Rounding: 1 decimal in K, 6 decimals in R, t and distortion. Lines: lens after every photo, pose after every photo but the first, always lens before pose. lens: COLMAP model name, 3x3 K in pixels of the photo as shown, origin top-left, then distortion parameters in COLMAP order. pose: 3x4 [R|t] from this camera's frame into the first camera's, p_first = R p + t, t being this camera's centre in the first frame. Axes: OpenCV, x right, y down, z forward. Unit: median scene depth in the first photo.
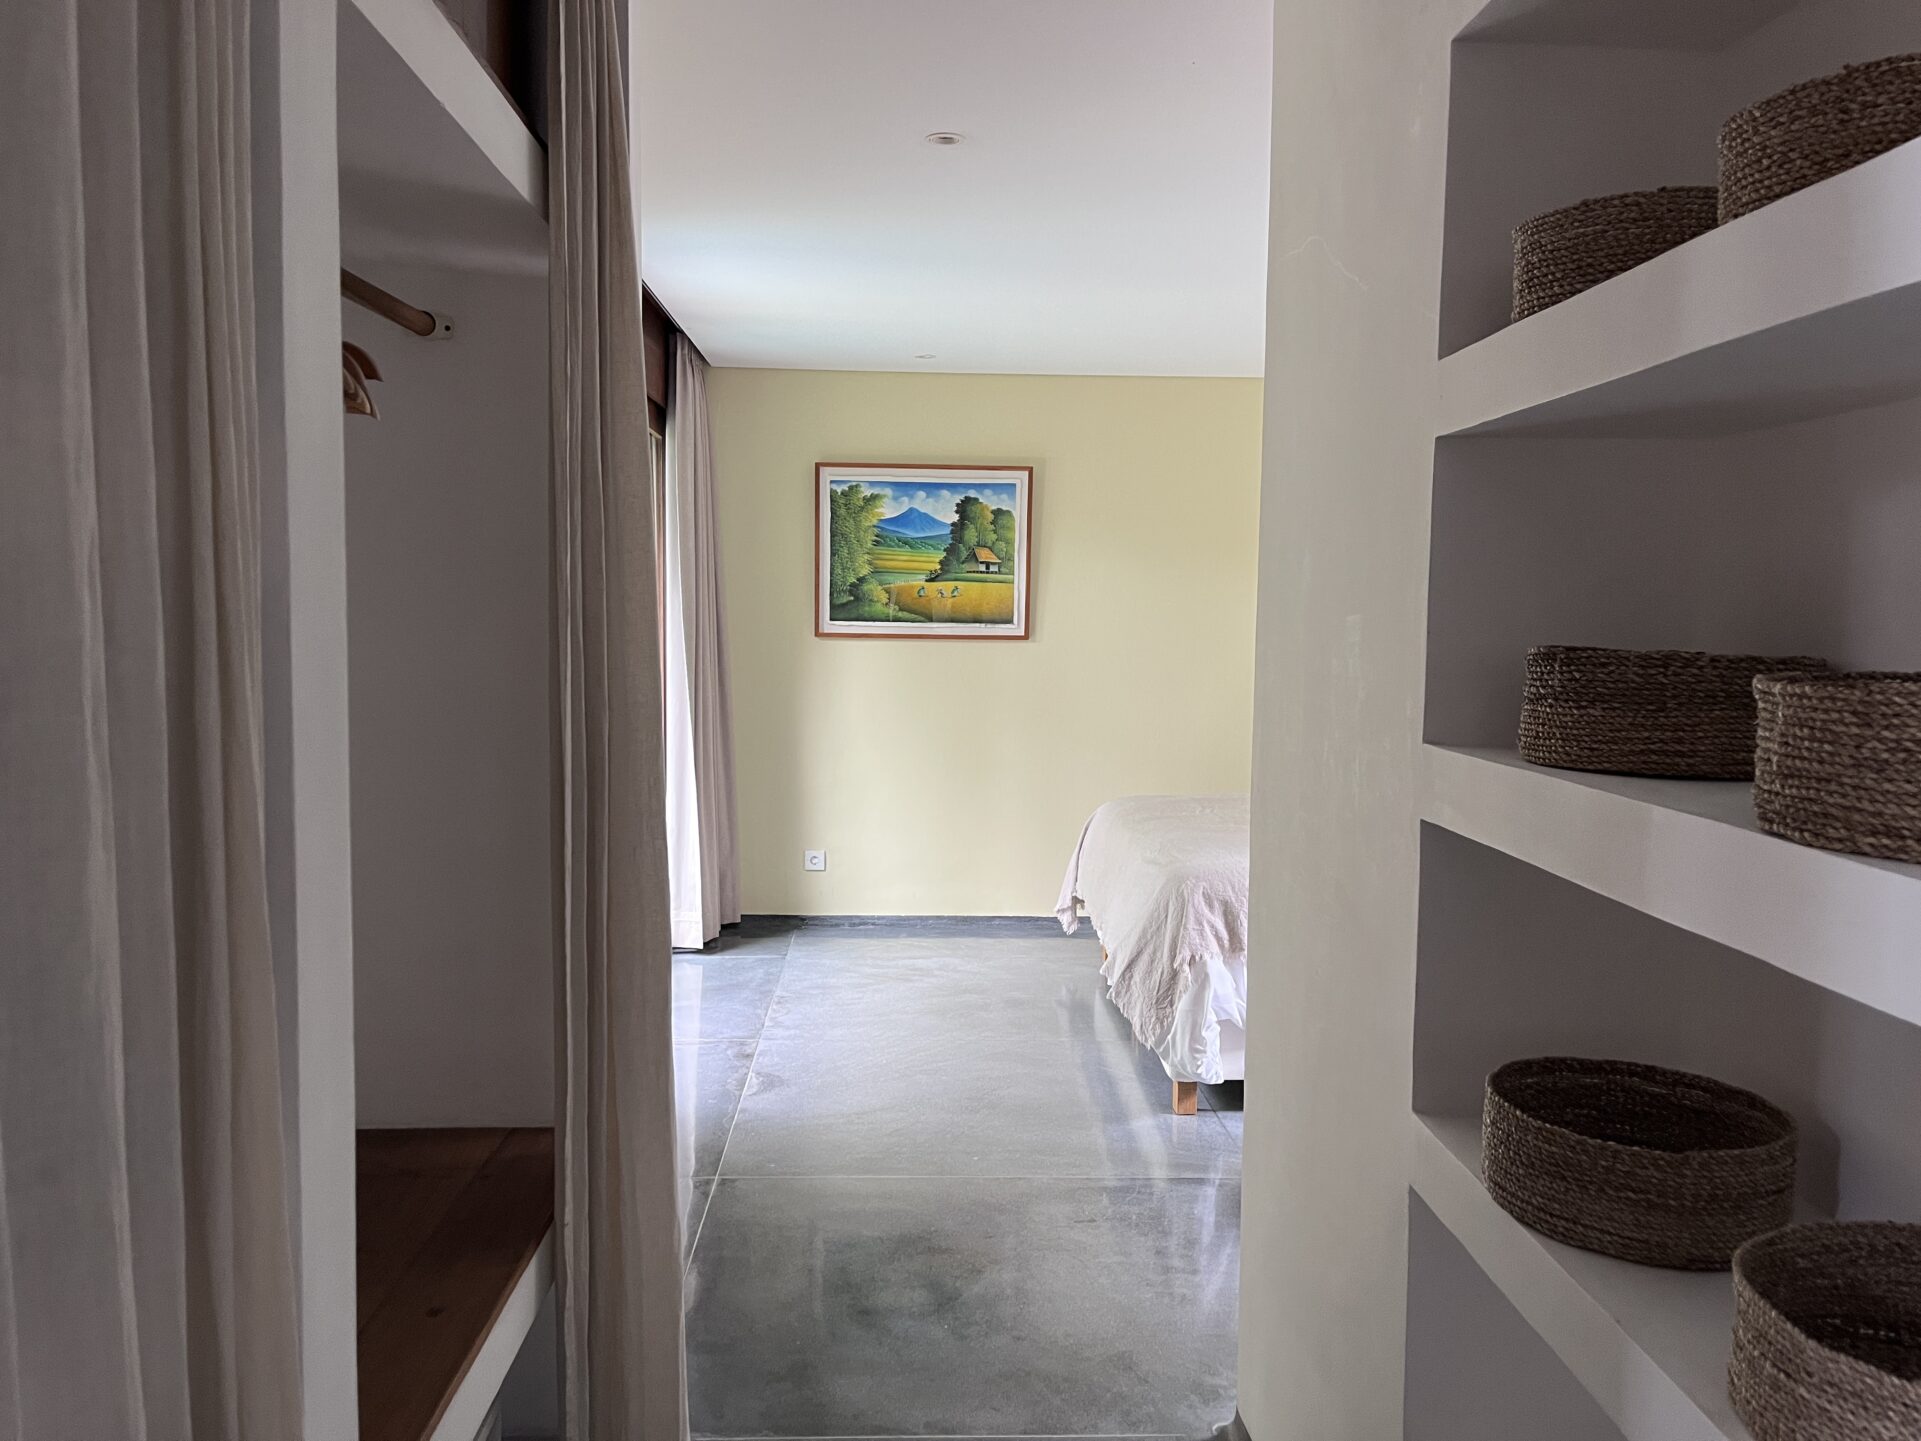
lens RADIAL K [[1459.3, 0, 967.7], [0, 1459.3, 725.9], [0, 0, 1]] dist [0.049966, -0.058454]
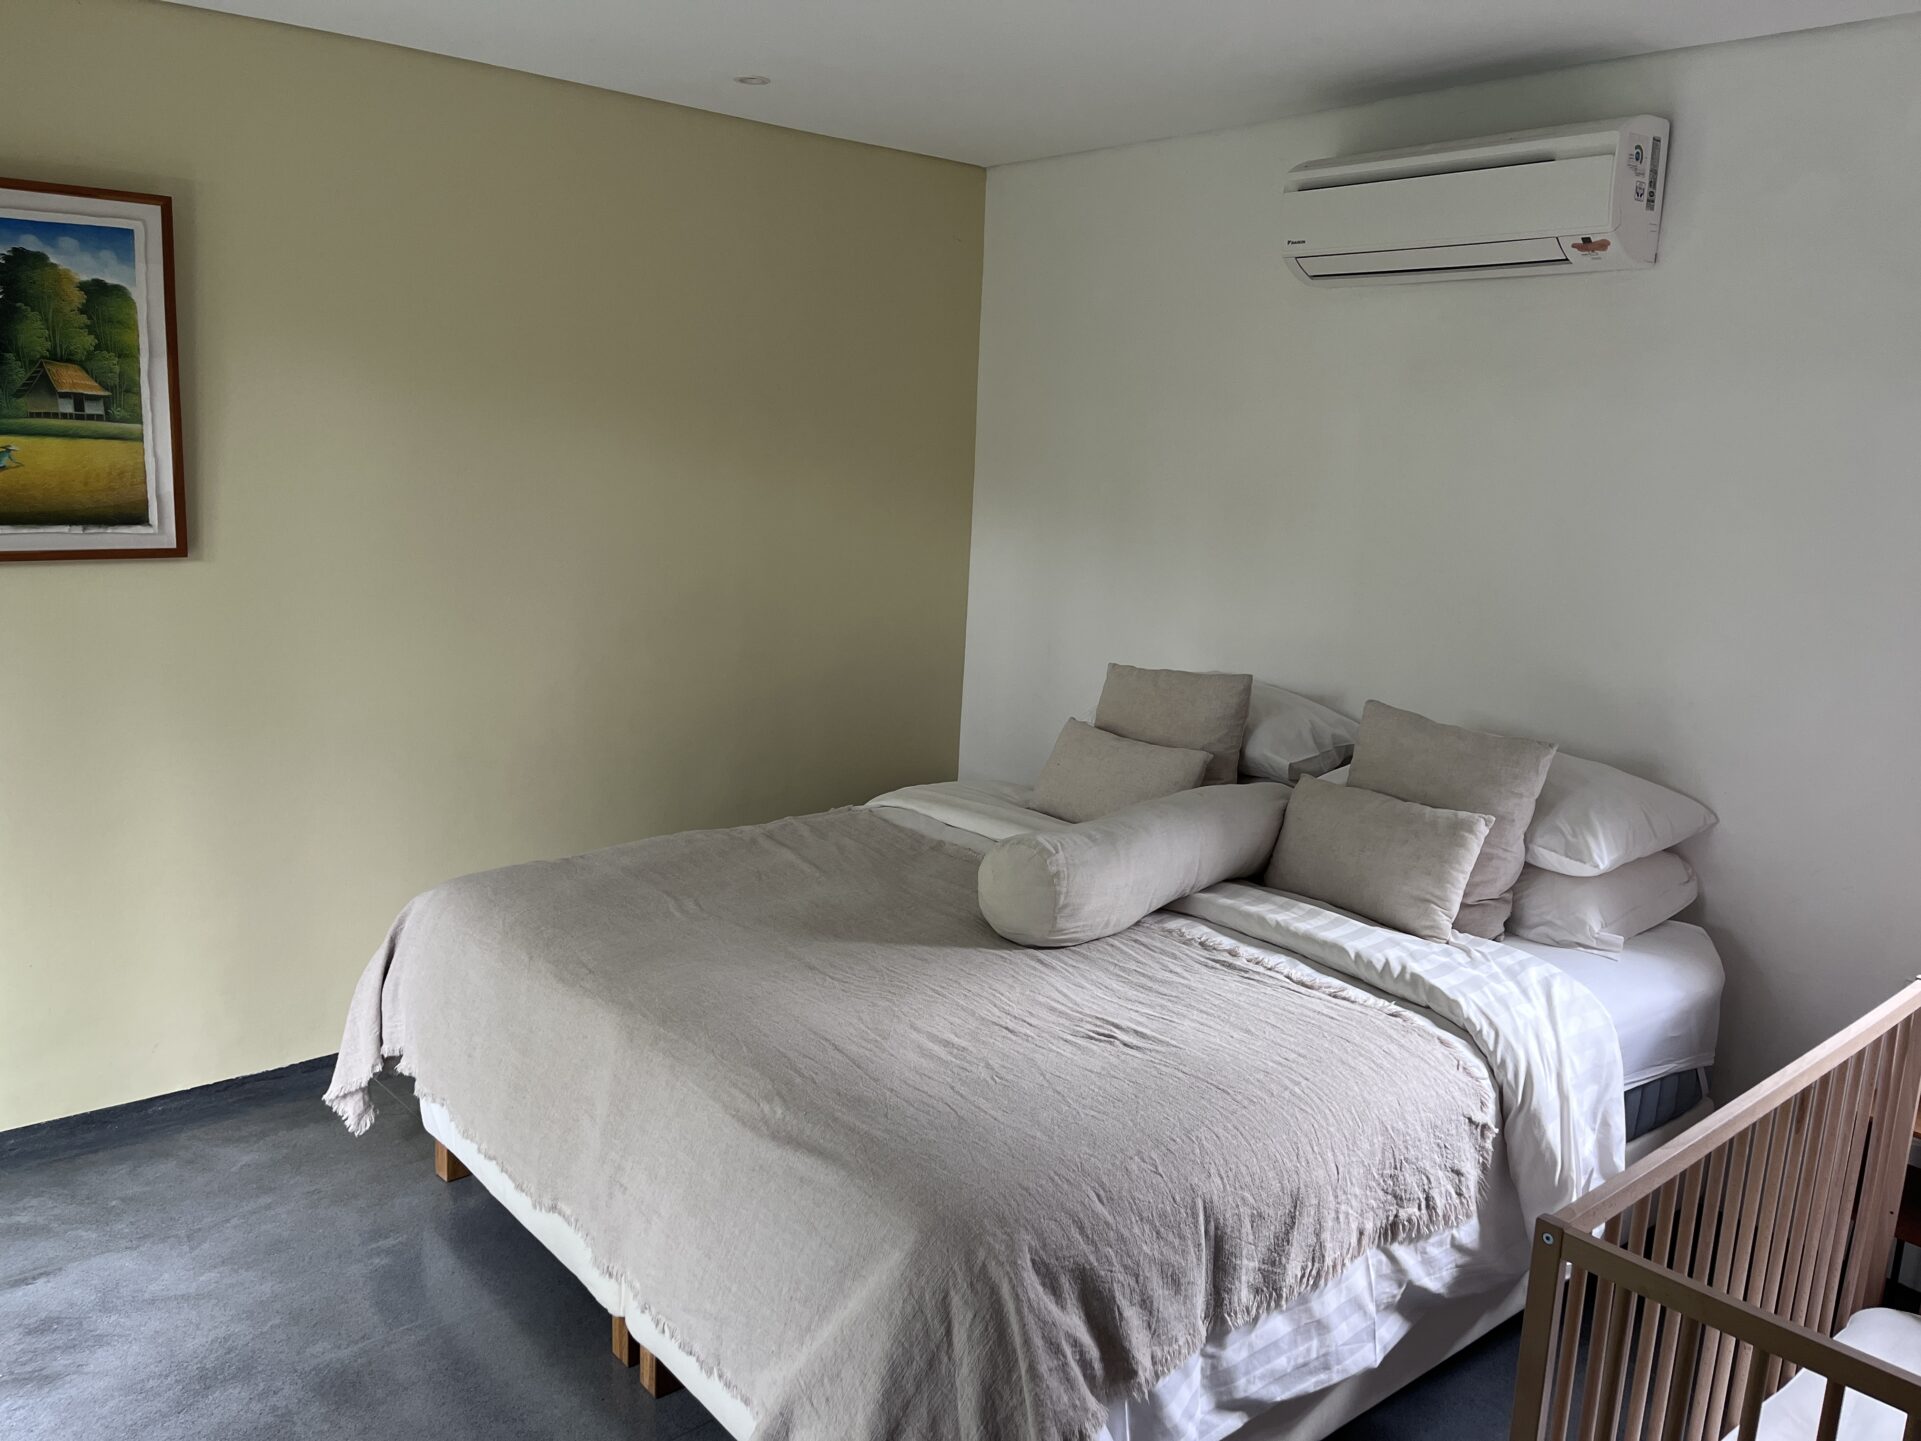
lens RADIAL K [[1459.3, 0, 950.9], [0, 1459.3, 710.1], [0, 0, 1]] dist [0.049966, -0.058454]
pose [[0.782314, -0.097101, 0.615269, -0.069490], [0.021938, 0.991457, 0.128576, -0.066212], [-0.622498, -0.087089, 0.777761, 0.443845]]
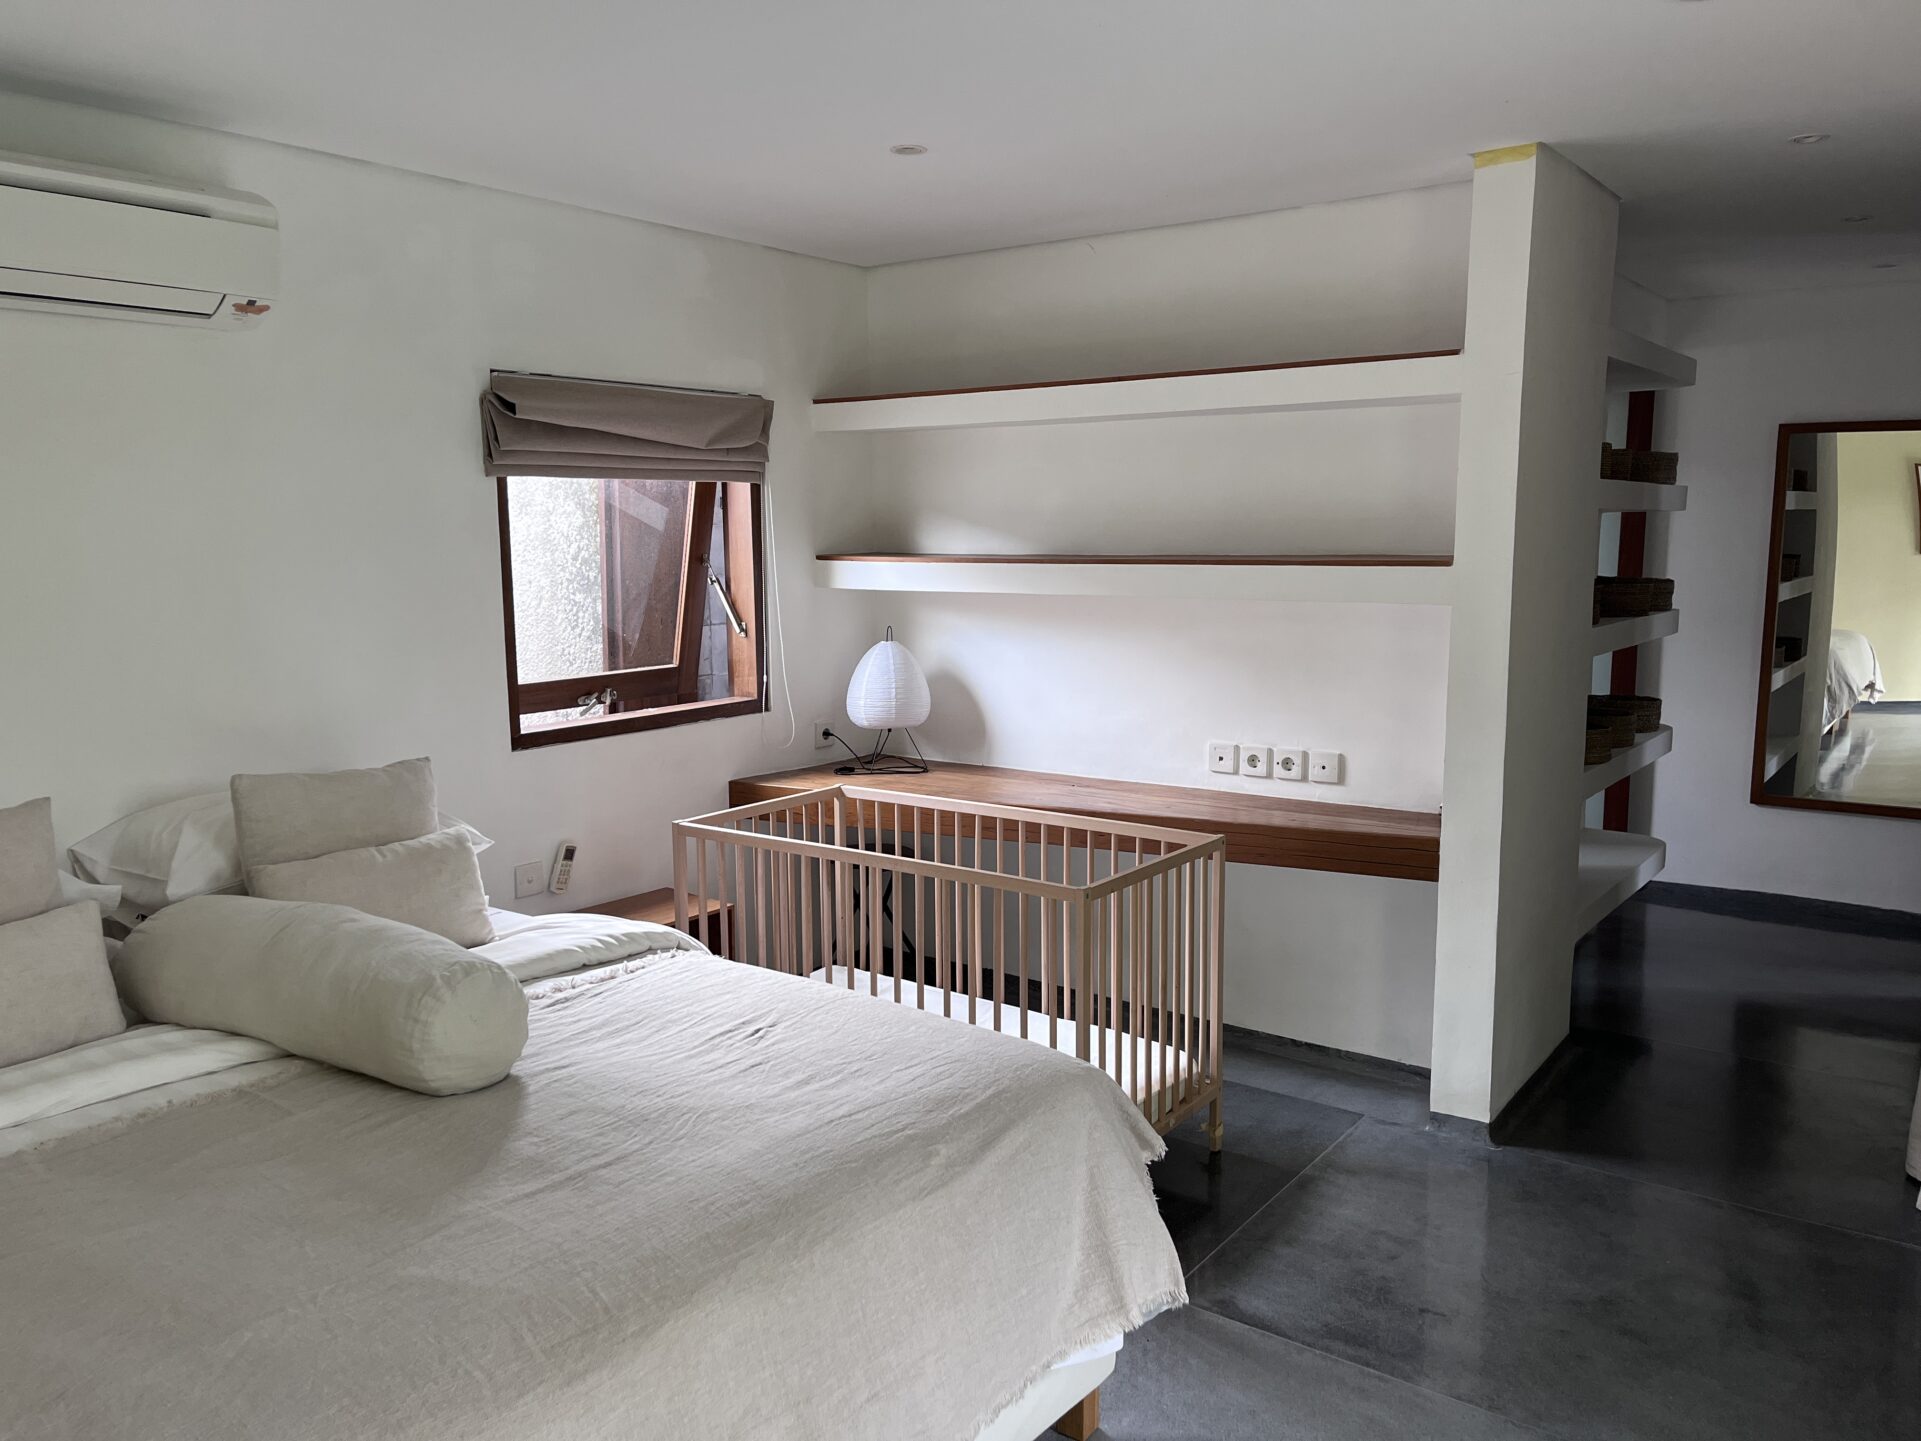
lens RADIAL K [[1459.3, 0, 956.7], [0, 1459.3, 717.5], [0, 0, 1]] dist [0.049966, -0.058454]
pose [[-0.772590, -0.093781, 0.627941, -0.102822], [0.049430, 0.977144, 0.206750, -0.095708], [-0.632978, 0.190772, -0.750297, 0.828138]]
